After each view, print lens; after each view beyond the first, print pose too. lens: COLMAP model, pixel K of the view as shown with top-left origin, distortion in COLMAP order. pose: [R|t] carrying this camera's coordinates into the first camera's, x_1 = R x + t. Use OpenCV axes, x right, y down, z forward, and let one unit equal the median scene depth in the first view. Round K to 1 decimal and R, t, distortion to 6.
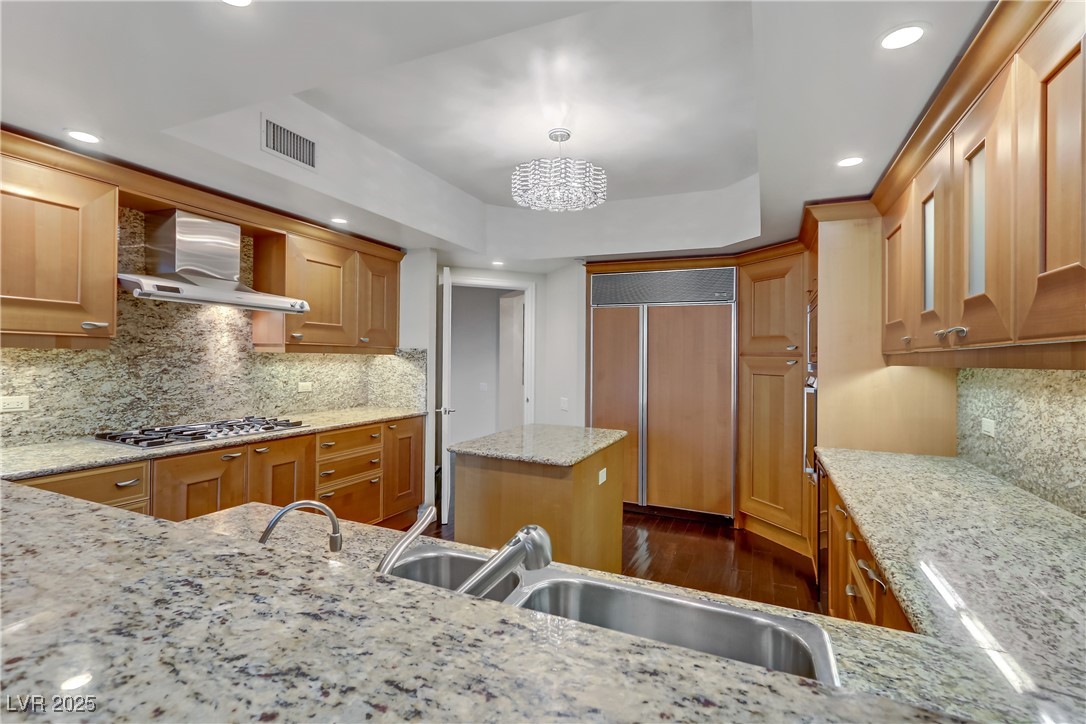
lens RADIAL K [[495.3, 0, 541.2], [0, 495.3, 354.1], [0, 0, 1]] dist [-0.016912, 0.000851]
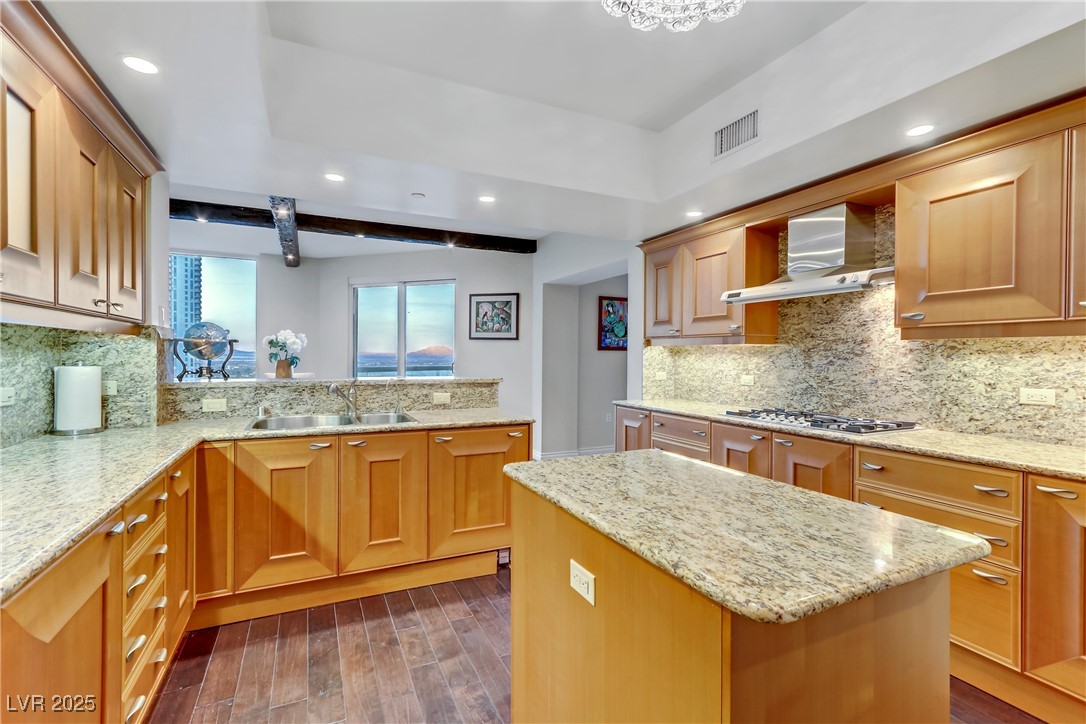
lens RADIAL K [[495.3, 0, 543.1], [0, 495.3, 365.4], [0, 0, 1]] dist [-0.016912, 0.000851]
pose [[-0.658553, -0.010512, -0.752461, 0.442073], [-0.014927, 0.999888, -0.000904, 0.049642], [0.752386, 0.010637, -0.658636, 1.198659]]
